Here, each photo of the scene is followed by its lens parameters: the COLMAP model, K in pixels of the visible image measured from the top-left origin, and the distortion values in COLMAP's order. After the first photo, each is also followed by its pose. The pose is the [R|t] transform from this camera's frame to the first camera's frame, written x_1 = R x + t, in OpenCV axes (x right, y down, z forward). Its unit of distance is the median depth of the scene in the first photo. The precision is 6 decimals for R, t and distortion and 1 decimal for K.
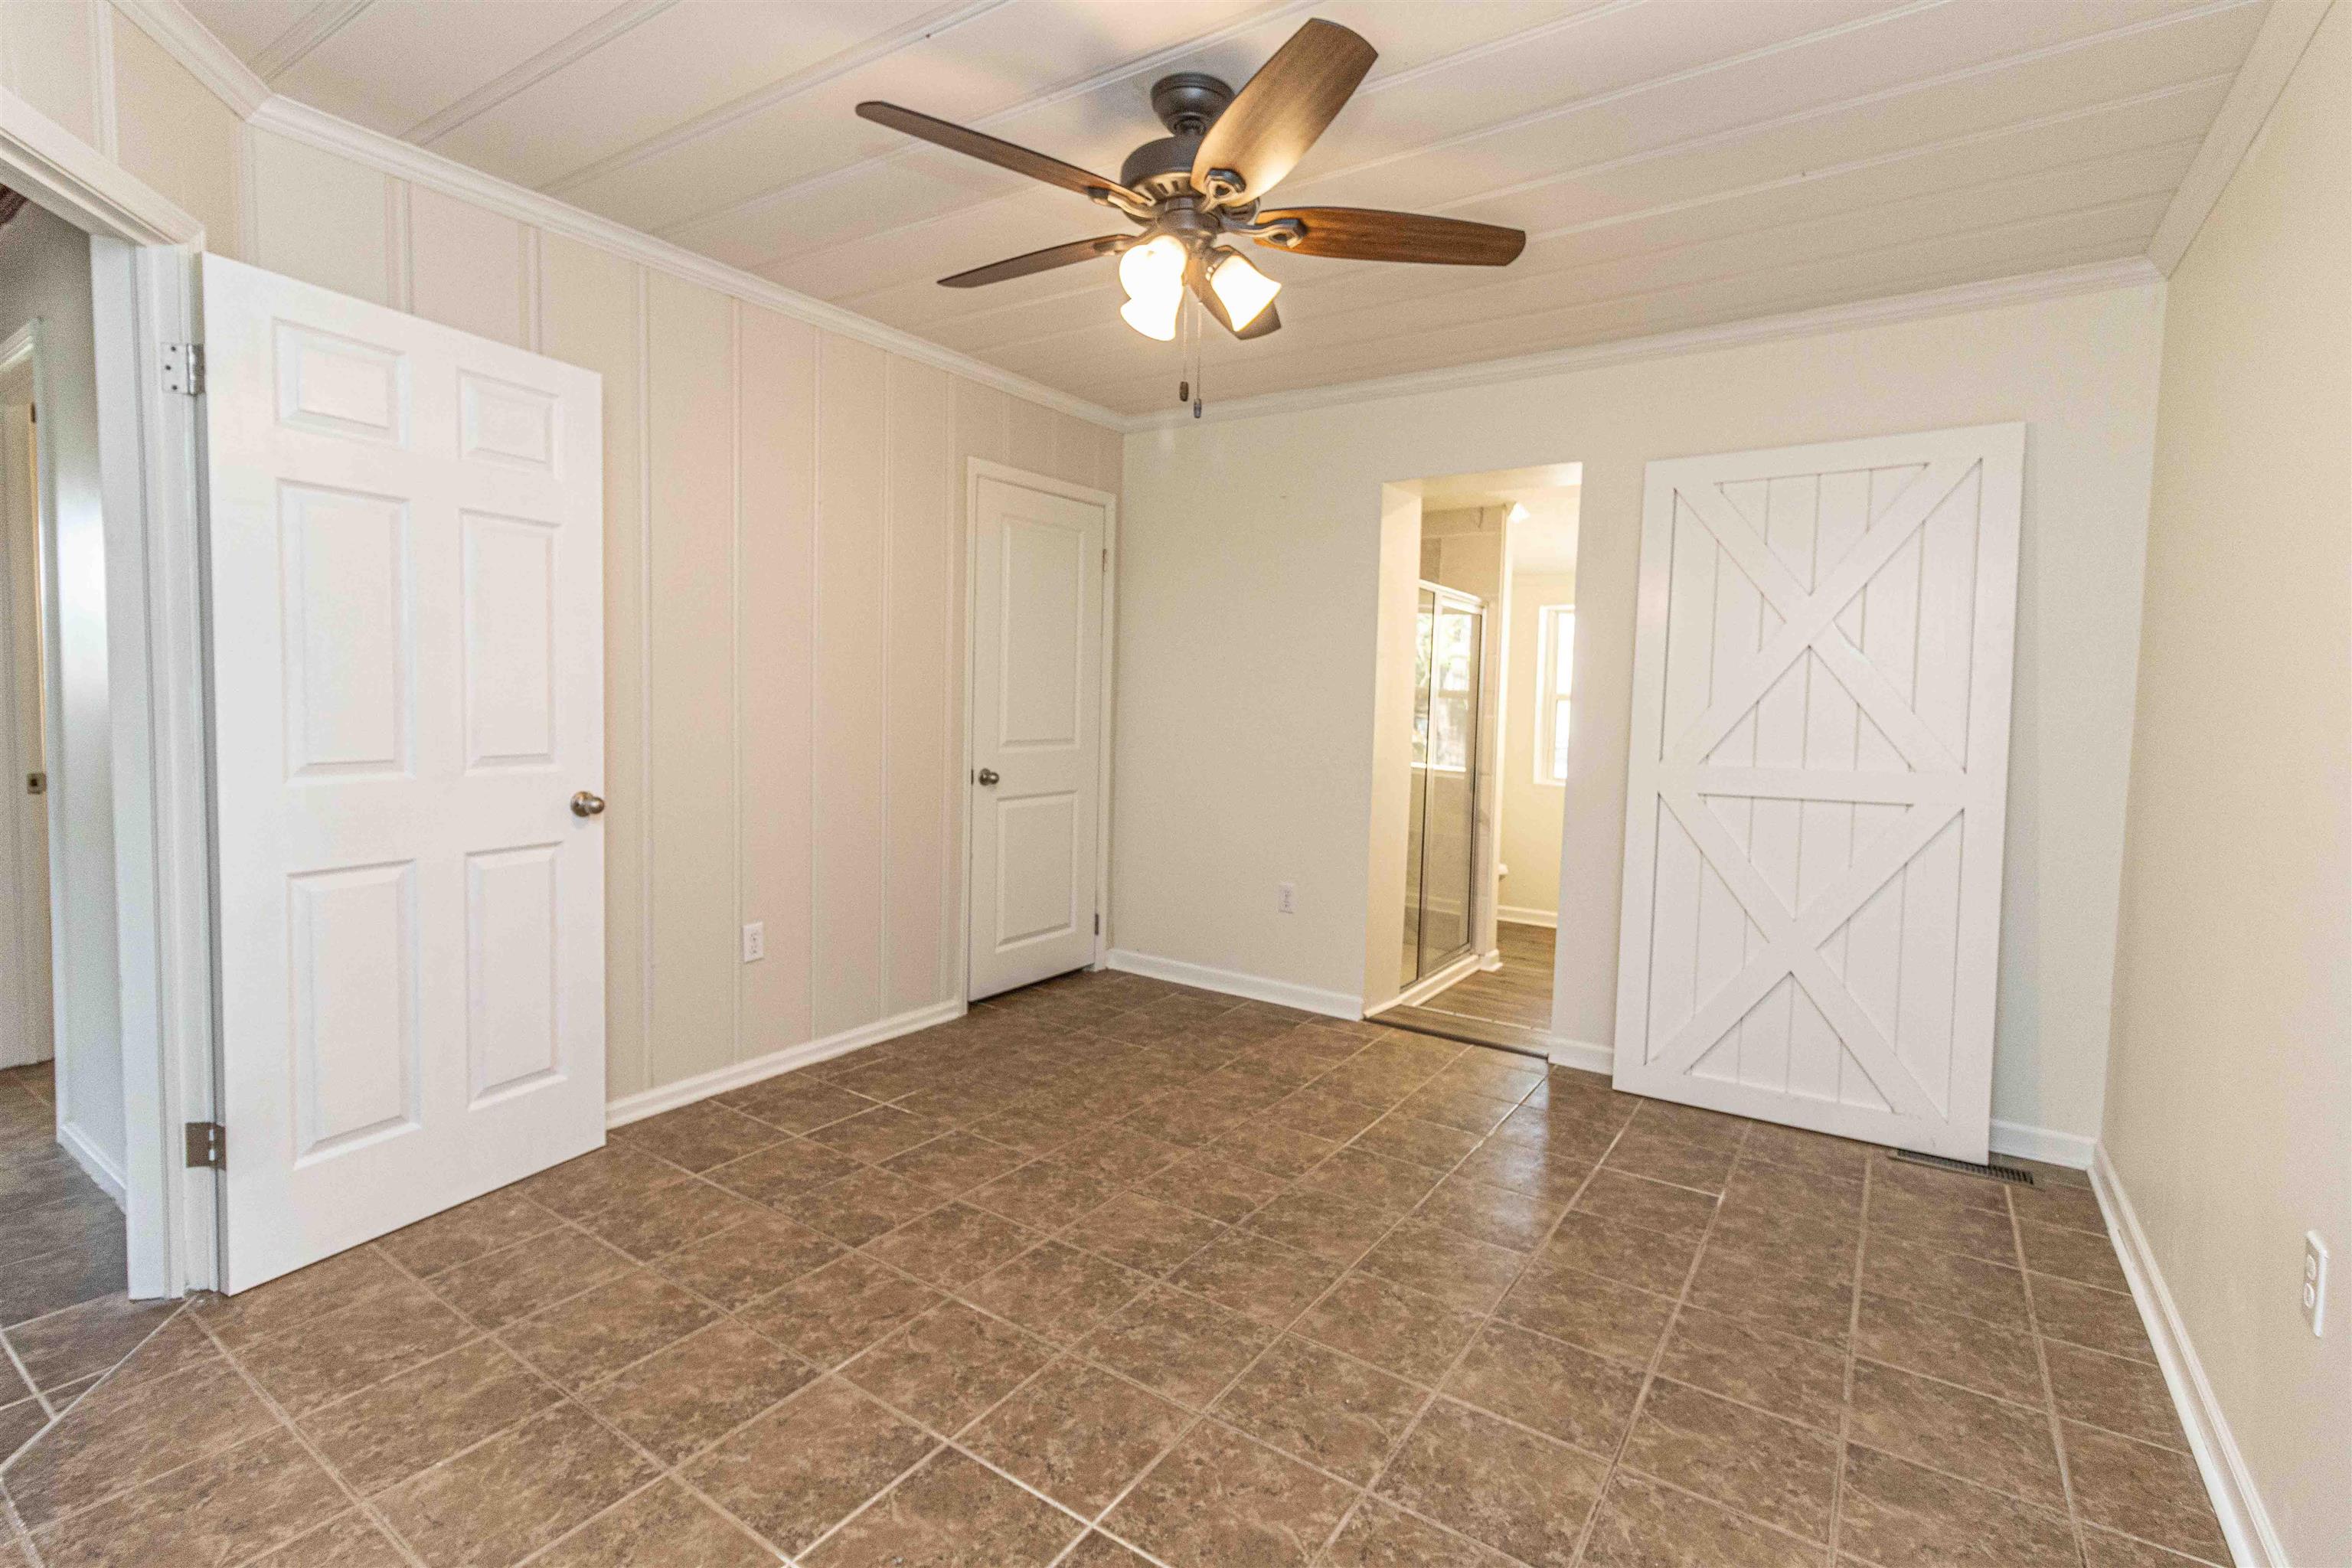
lens RADIAL K [[1083.3, 0, 1169.4], [0, 1083.3, 754.2], [0, 0, 1]] dist [0.000580, -0.000225]
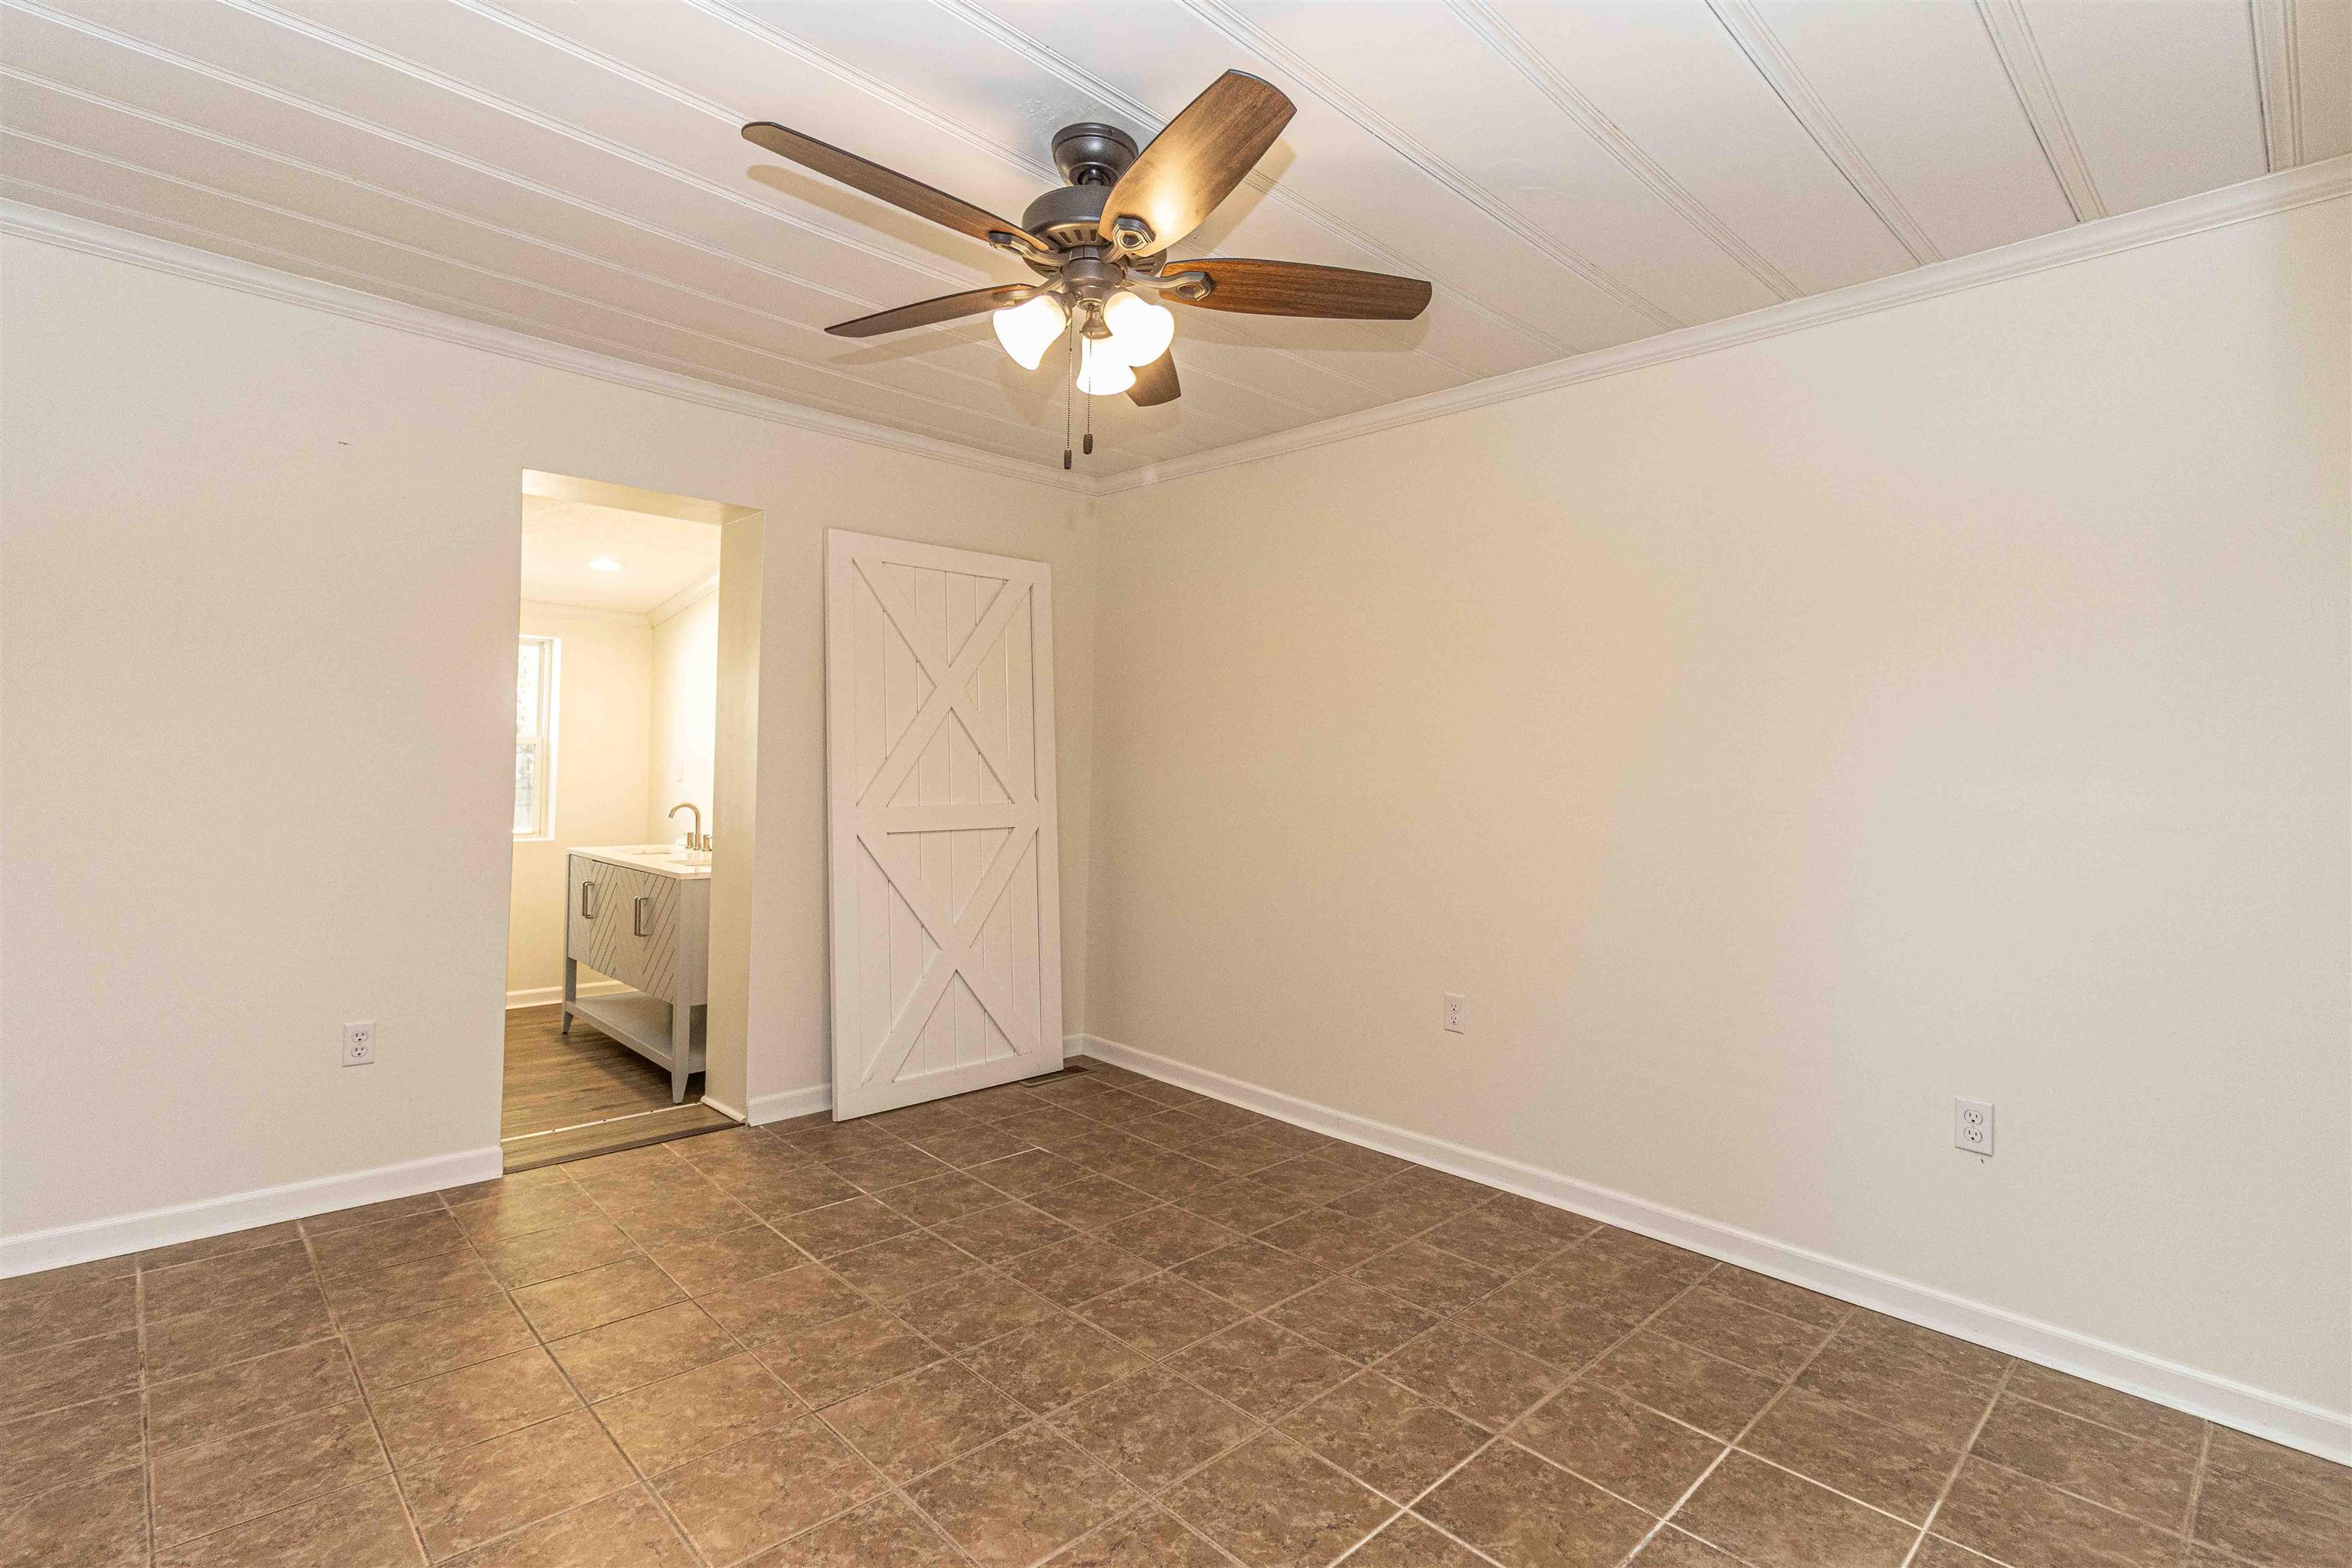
lens RADIAL K [[1110.5, 0, 1173.9], [0, 1110.5, 764.4], [0, 0, 1]] dist [-0.001069, -0.000167]
pose [[0.200156, -0.018714, 0.979585, -0.778179], [0.033142, 0.999375, 0.012320, -0.054009], [-0.979203, 0.029999, 0.200651, 0.616516]]
